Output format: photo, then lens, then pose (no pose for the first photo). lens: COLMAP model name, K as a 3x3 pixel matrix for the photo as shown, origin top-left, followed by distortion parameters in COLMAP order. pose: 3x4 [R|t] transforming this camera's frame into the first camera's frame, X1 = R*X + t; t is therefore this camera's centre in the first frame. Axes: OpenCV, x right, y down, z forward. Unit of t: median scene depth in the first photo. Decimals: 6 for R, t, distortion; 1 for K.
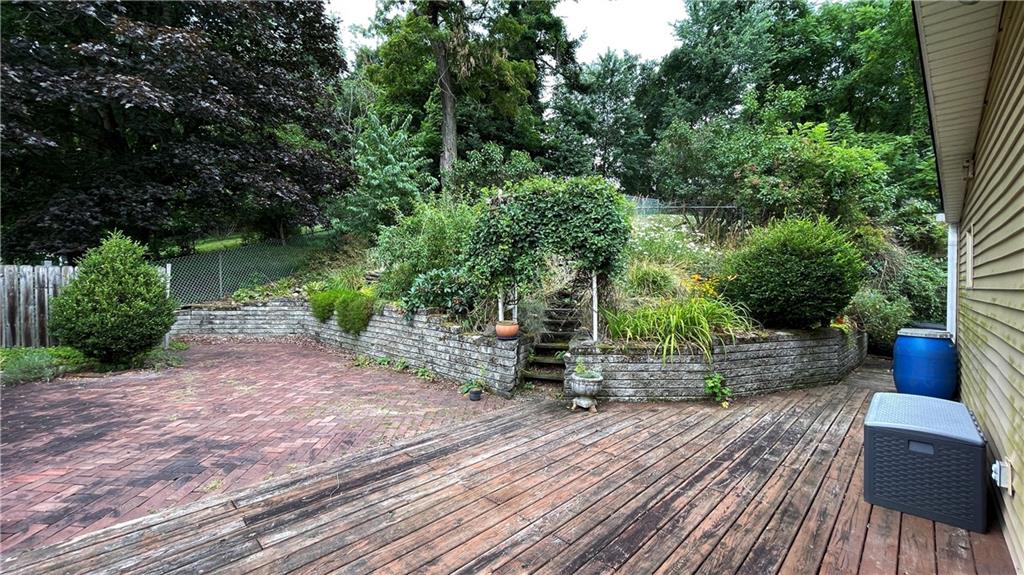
lens RADIAL K [[411.0, 0, 511.5], [0, 411.0, 285.1], [0, 0, 1]] dist [0.000863, 0.000316]
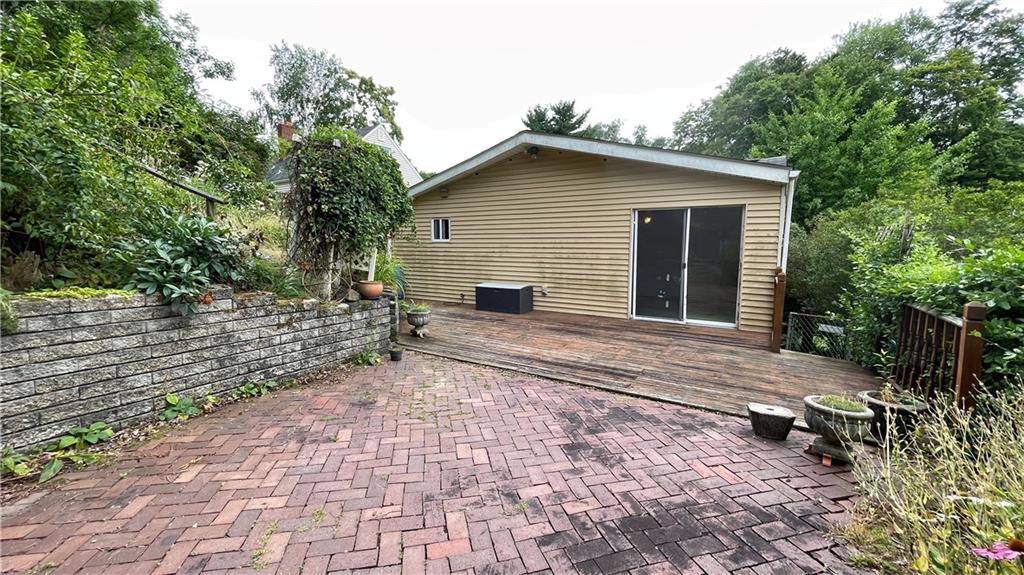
lens RADIAL K [[411.0, 0, 511.5], [0, 411.0, 285.7], [0, 0, 1]] dist [0.000863, 0.000316]
pose [[-0.221508, -0.108592, 0.969093, -1.342790], [0.007198, 0.993571, 0.112980, -0.010097], [-0.975132, 0.032002, -0.219303, 1.161060]]
